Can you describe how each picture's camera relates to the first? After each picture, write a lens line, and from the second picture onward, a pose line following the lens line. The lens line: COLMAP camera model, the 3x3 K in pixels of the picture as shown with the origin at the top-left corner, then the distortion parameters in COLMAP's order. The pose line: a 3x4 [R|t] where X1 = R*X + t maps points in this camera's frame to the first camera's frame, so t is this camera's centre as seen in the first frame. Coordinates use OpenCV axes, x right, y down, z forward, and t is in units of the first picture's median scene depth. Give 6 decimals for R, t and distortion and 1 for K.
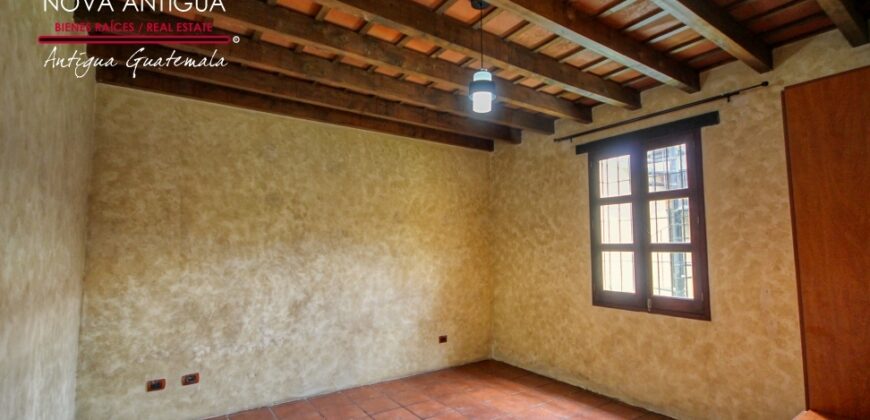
lens RADIAL K [[401.9, 0, 433.7], [0, 401.9, 214.1], [0, 0, 1]] dist [-0.001170, -0.000566]
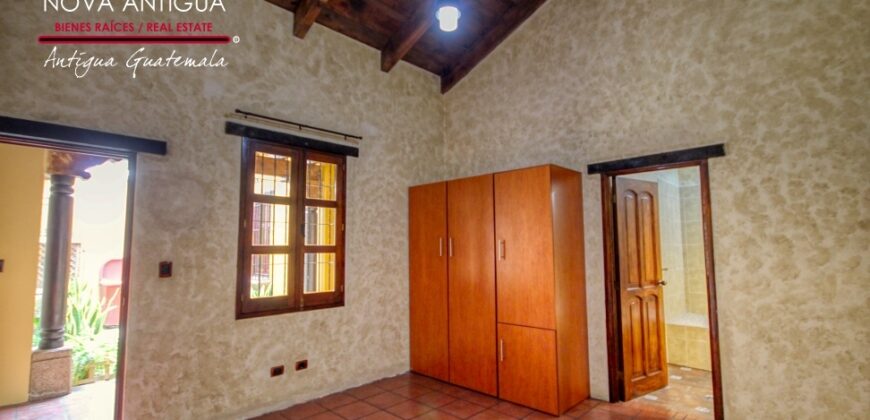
lens RADIAL K [[401.9, 0, 433.7], [0, 401.9, 214.1], [0, 0, 1]] dist [-0.001170, -0.000566]
pose [[-0.189078, 0.084288, 0.978338, -0.575195], [-0.070093, 0.992609, -0.099064, 0.070300], [-0.979457, -0.087305, -0.181773, 0.854950]]
